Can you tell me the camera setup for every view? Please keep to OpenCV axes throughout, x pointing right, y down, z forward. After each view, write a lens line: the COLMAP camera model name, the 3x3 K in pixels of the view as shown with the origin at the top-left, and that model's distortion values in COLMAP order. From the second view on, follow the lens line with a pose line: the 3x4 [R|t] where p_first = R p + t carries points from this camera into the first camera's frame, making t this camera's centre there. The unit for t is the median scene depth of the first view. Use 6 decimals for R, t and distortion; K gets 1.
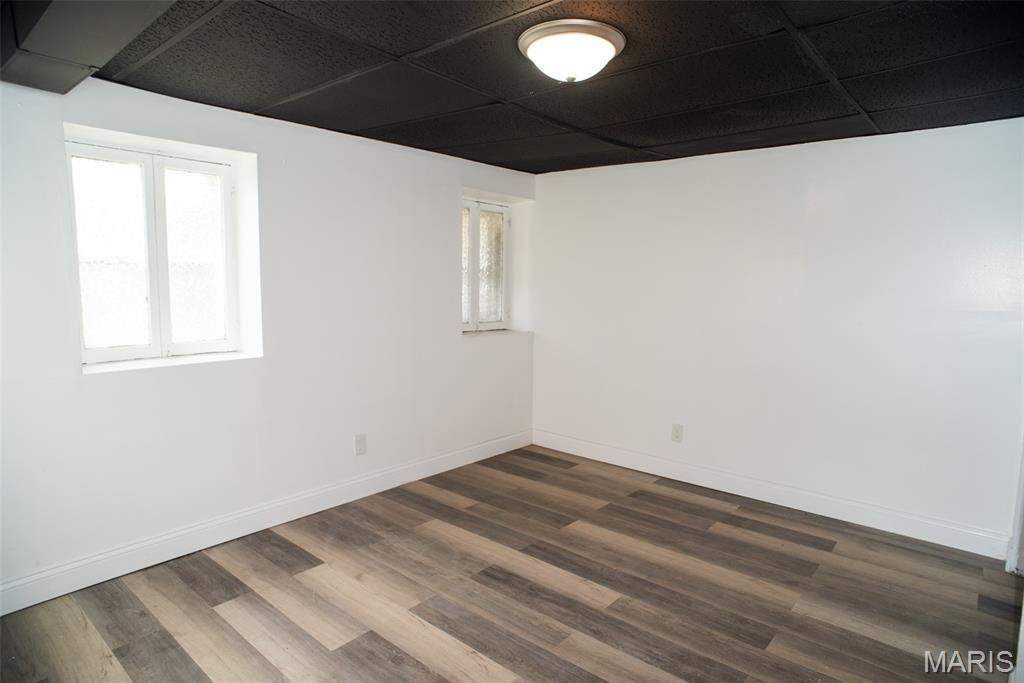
lens RADIAL K [[588.3, 0, 511.7], [0, 588.3, 347.8], [0, 0, 1]] dist [-0.070592, 0.035690]
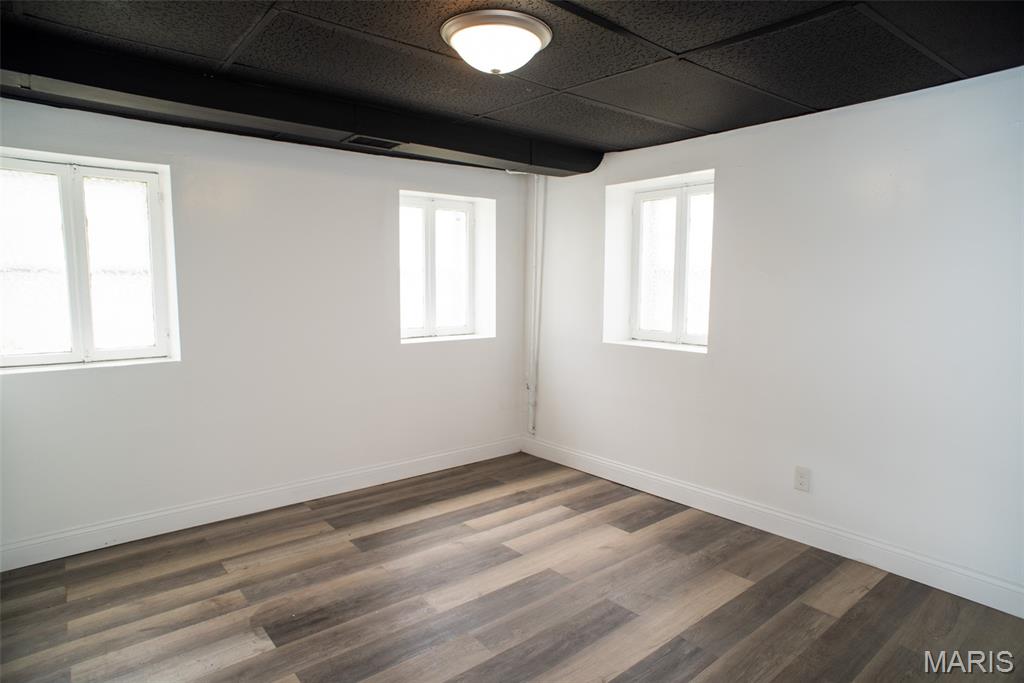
lens RADIAL K [[588.3, 0, 515.2], [0, 588.3, 343.9], [0, 0, 1]] dist [-0.070592, 0.035690]
pose [[-0.167434, 0.090326, -0.981737, 0.741817], [-0.119995, 0.986524, 0.111231, -0.084670], [0.978554, 0.136428, -0.154339, 0.845346]]
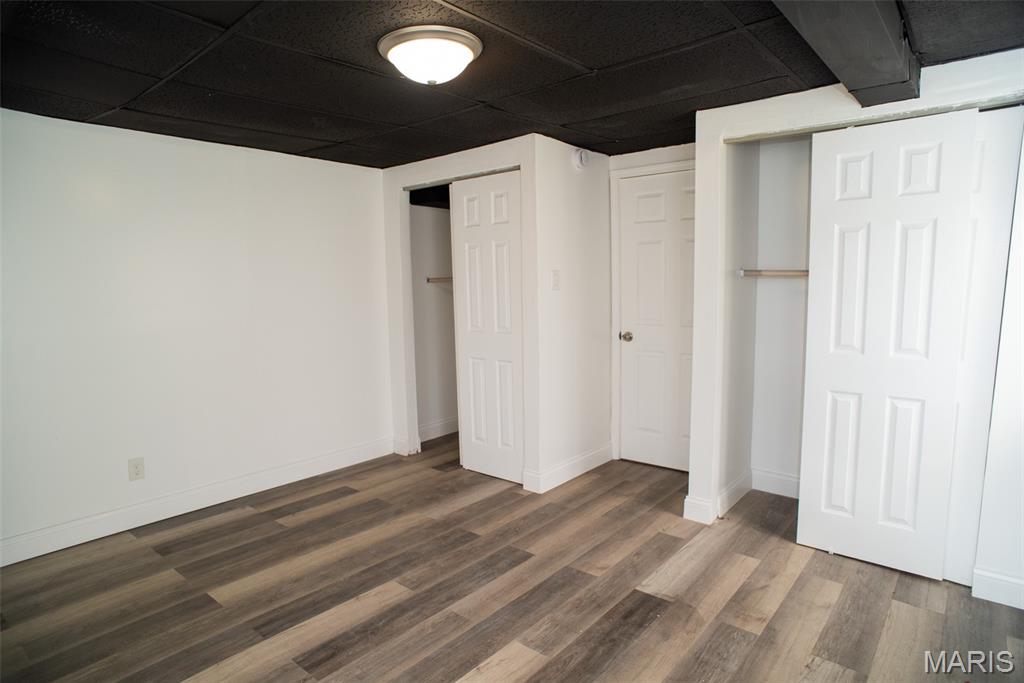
lens RADIAL K [[588.3, 0, 513.0], [0, 588.3, 341.2], [0, 0, 1]] dist [-0.070592, 0.035690]
pose [[-0.010386, -0.124077, 0.992218, -0.670421], [0.131453, 0.983491, 0.124361, -0.080593], [-0.991268, 0.131722, 0.006096, 0.619178]]
